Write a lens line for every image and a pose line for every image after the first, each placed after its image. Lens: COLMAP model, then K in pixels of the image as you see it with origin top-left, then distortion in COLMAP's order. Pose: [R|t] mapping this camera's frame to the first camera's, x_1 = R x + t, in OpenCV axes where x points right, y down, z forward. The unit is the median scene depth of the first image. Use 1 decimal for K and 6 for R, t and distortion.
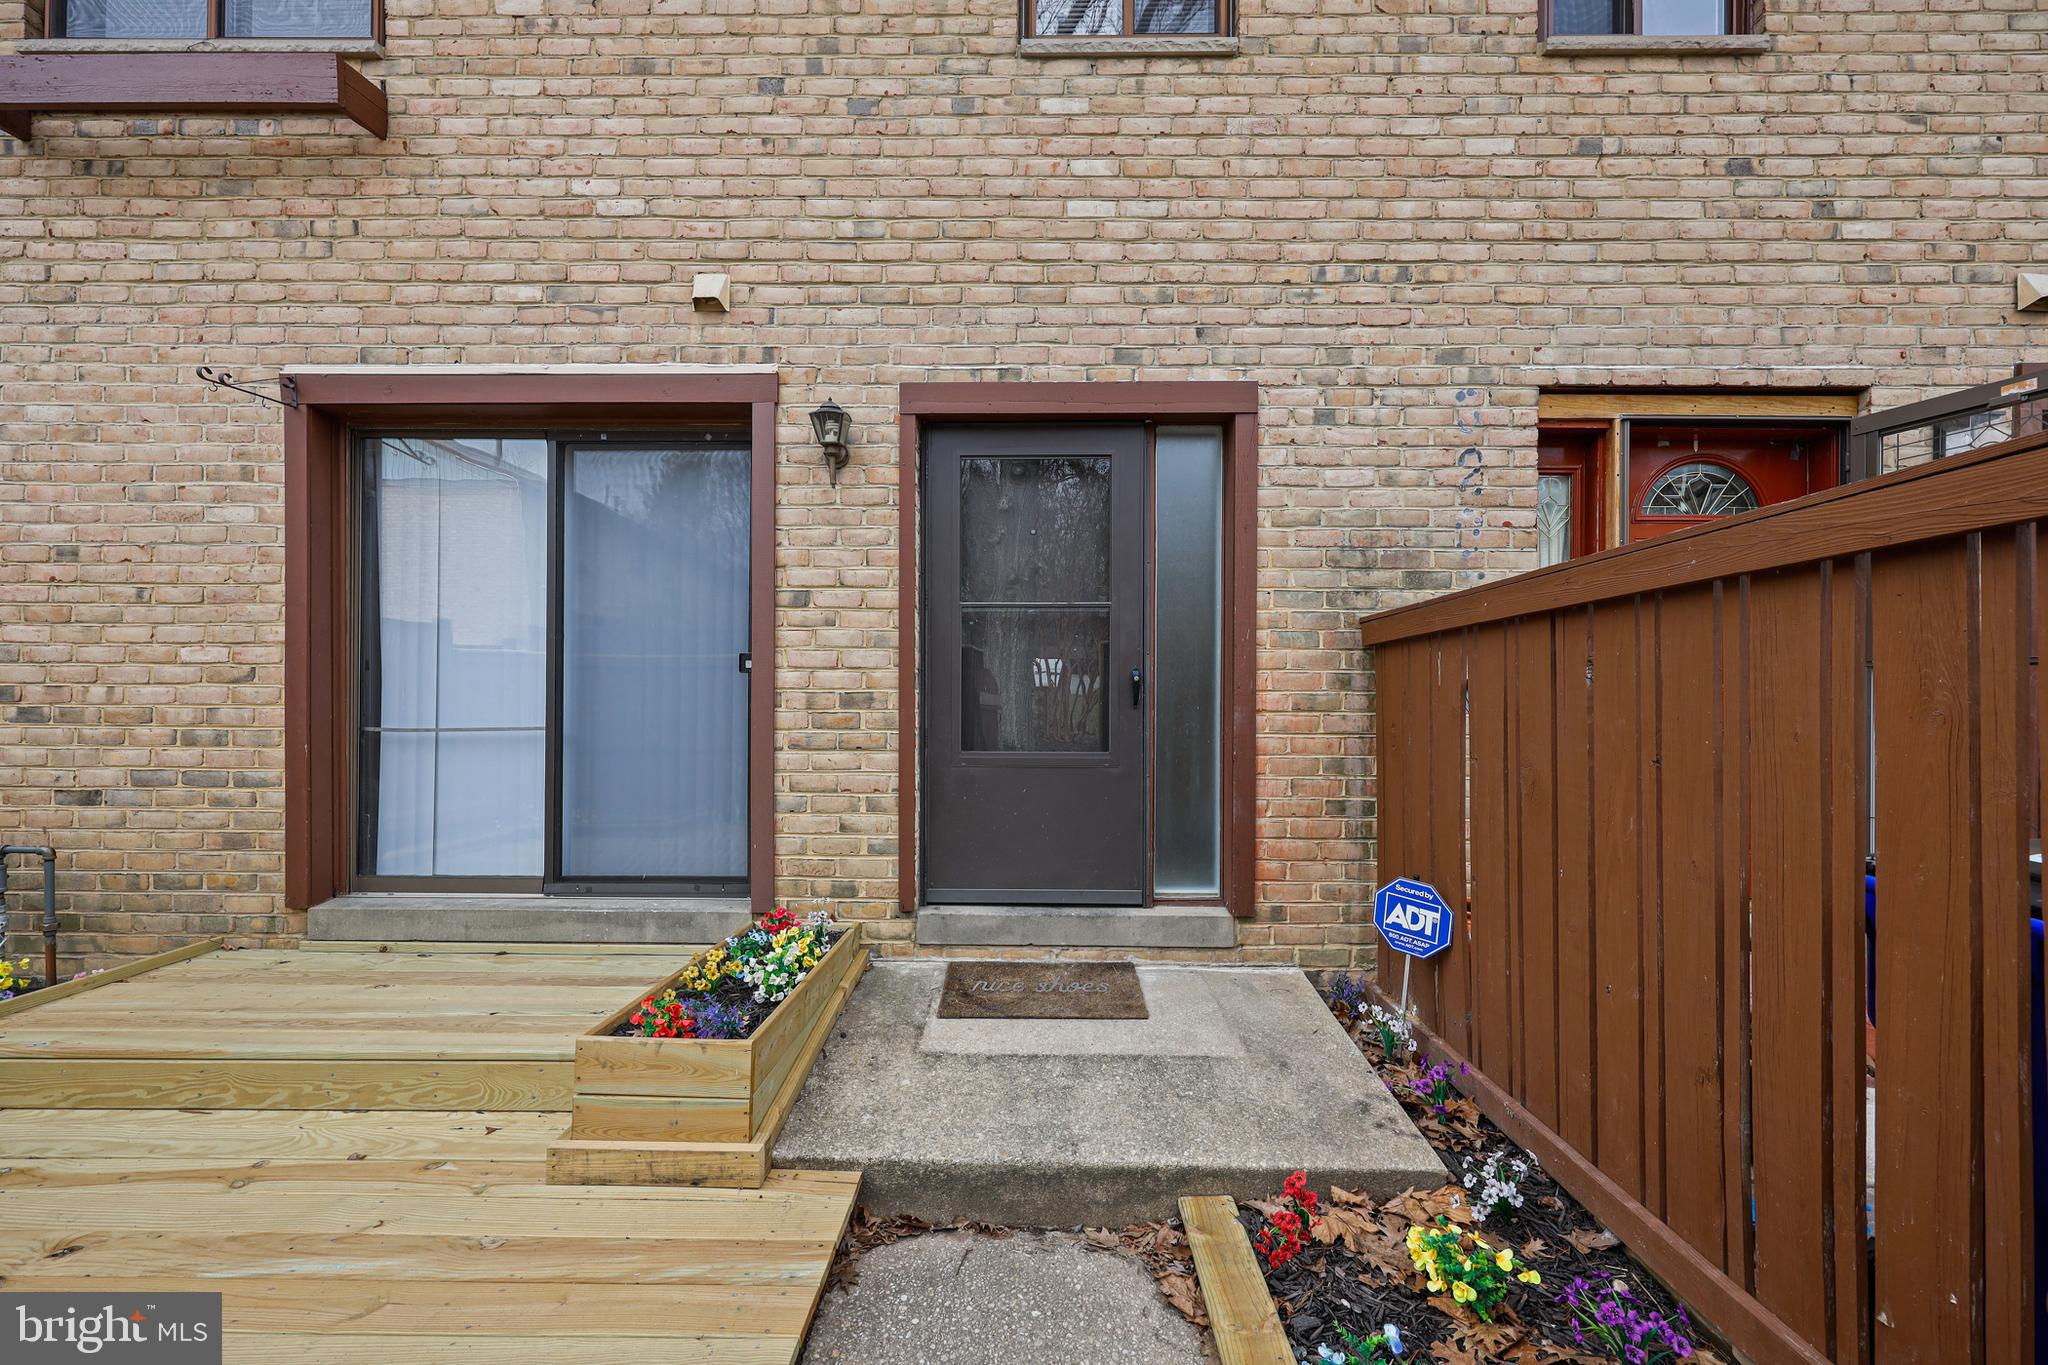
lens RADIAL K [[838.9, 0, 1026.6], [0, 838.9, 689.7], [0, 0, 1]] dist [-0.001815, 0.000857]
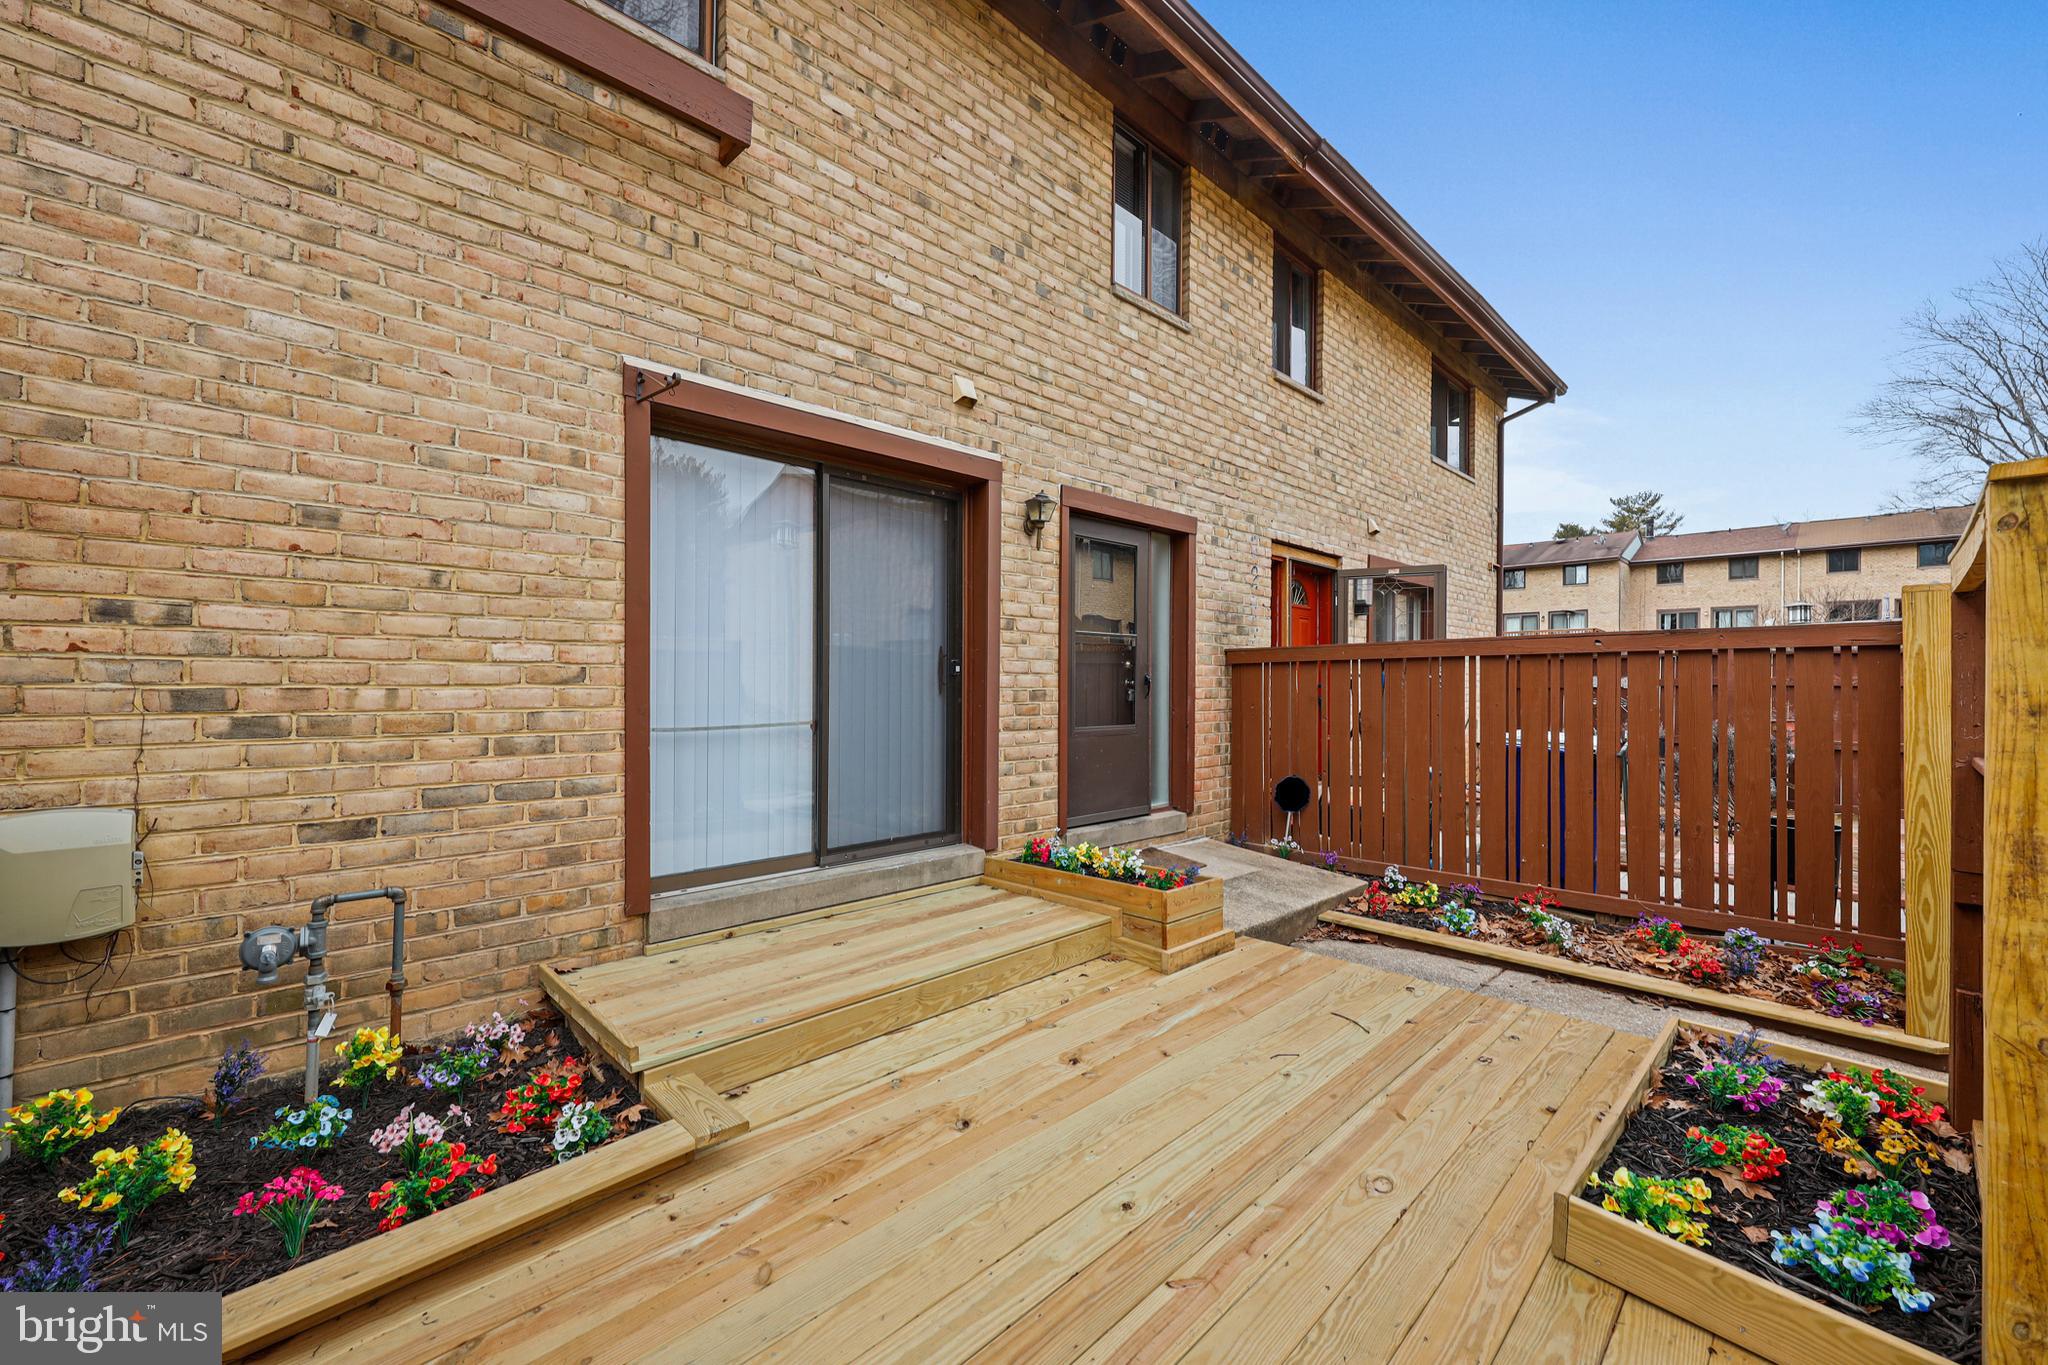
lens RADIAL K [[838.9, 0, 1035.0], [0, 838.9, 671.1], [0, 0, 1]] dist [-0.001815, 0.000857]
pose [[0.694092, 0.009574, 0.719822, -1.254506], [-0.010300, 0.999941, -0.003368, -0.024801], [-0.719812, -0.005077, 0.694150, -0.012352]]
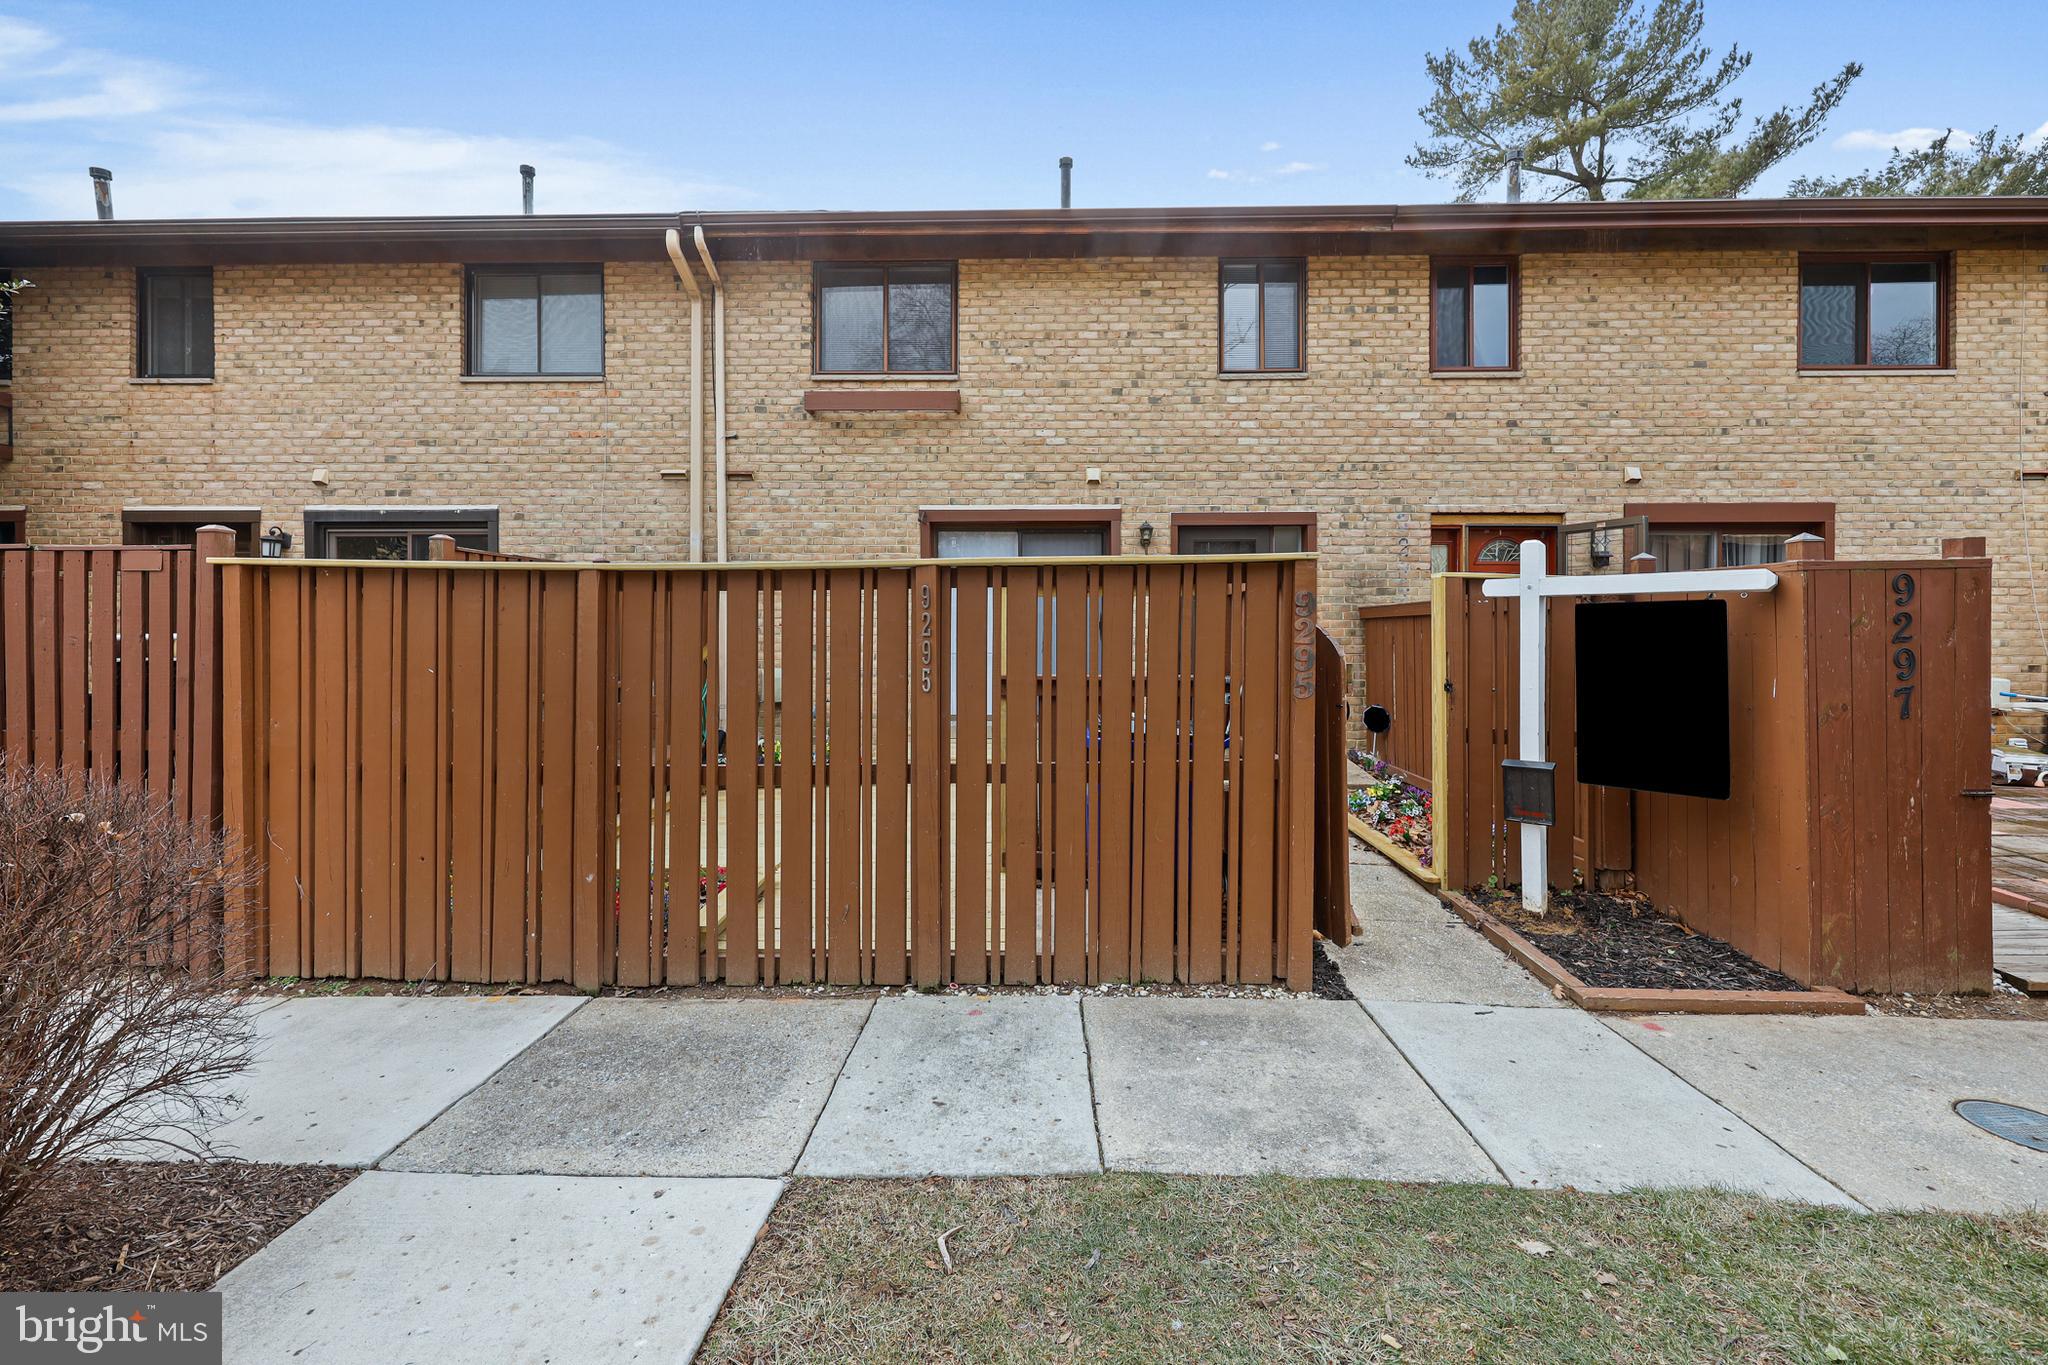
lens RADIAL K [[838.9, 0, 1036.5], [0, 838.9, 611.8], [0, 0, 1]] dist [-0.001815, 0.000857]
pose [[0.999879, -0.003898, -0.015068, -0.507629], [0.003775, 0.999960, -0.008166, -0.053758], [0.015099, 0.008108, 0.999853, -1.465832]]
